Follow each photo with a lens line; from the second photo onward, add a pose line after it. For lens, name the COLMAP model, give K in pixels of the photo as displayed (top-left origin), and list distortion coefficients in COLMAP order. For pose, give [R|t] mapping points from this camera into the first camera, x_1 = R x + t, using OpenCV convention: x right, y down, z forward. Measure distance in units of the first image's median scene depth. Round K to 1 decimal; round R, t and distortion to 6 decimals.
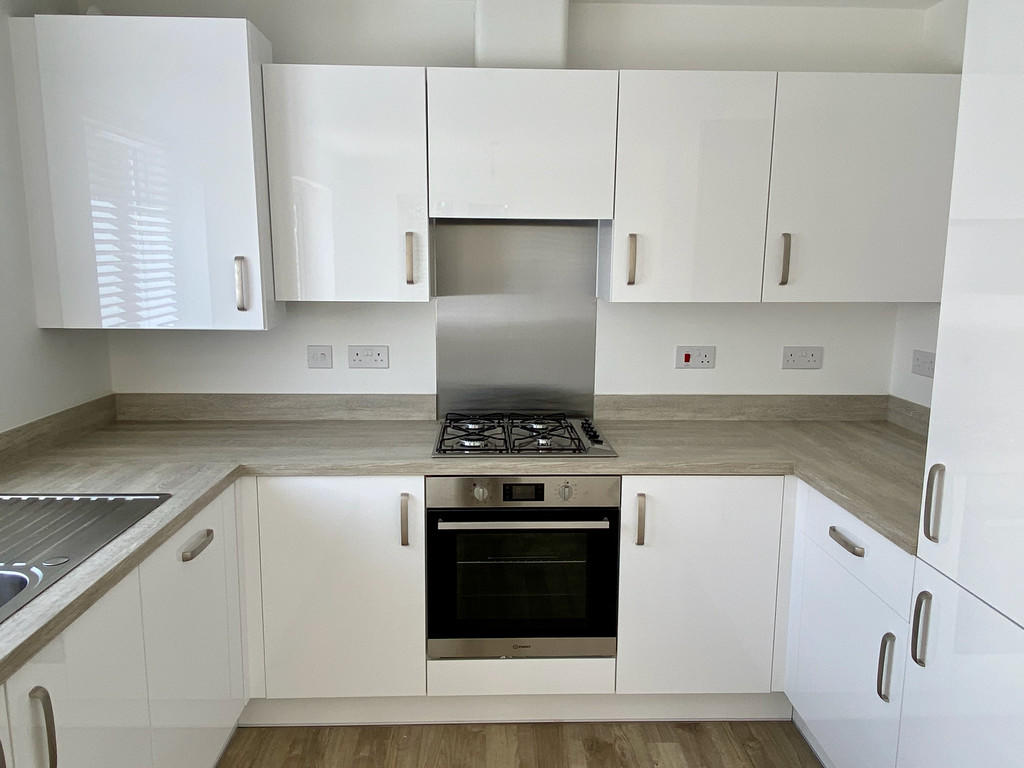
lens RADIAL K [[759.1, 0, 518.4], [0, 759.1, 386.4], [0, 0, 1]] dist [0.071167, -0.060814]
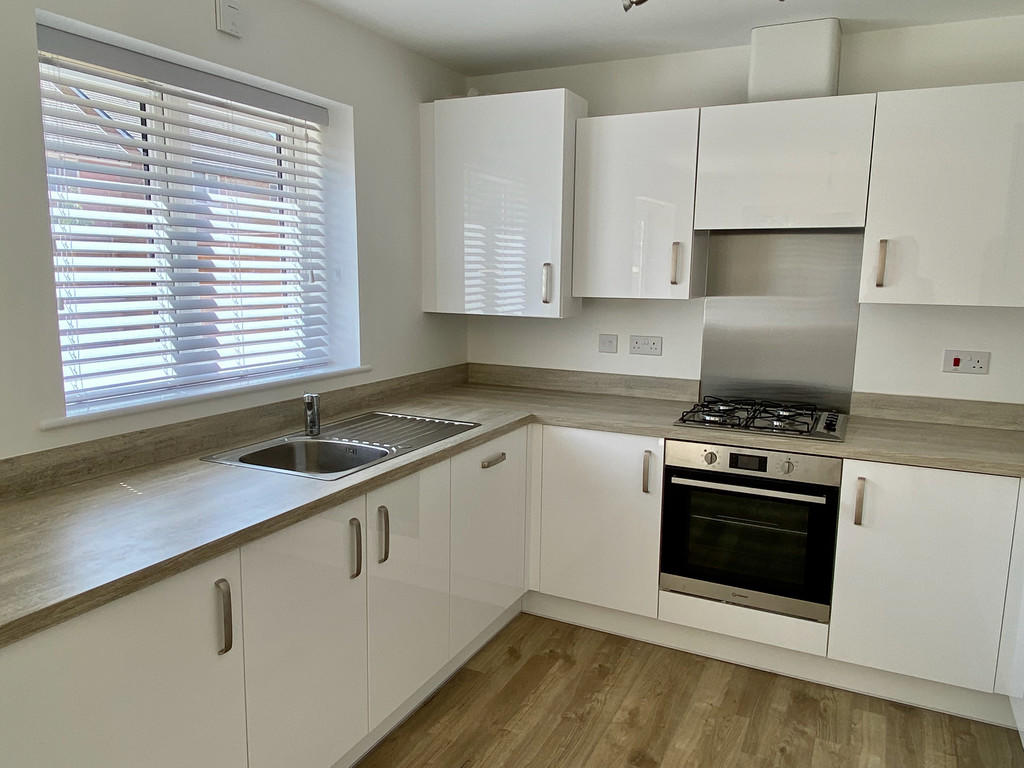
lens RADIAL K [[759.1, 0, 509.7], [0, 759.1, 386.4], [0, 0, 1]] dist [0.071167, -0.060814]
pose [[0.880578, 0.075493, -0.467849, 0.213312], [-0.084248, 0.996442, 0.002217, 0.048773], [0.466352, 0.037463, 0.883806, -0.202502]]
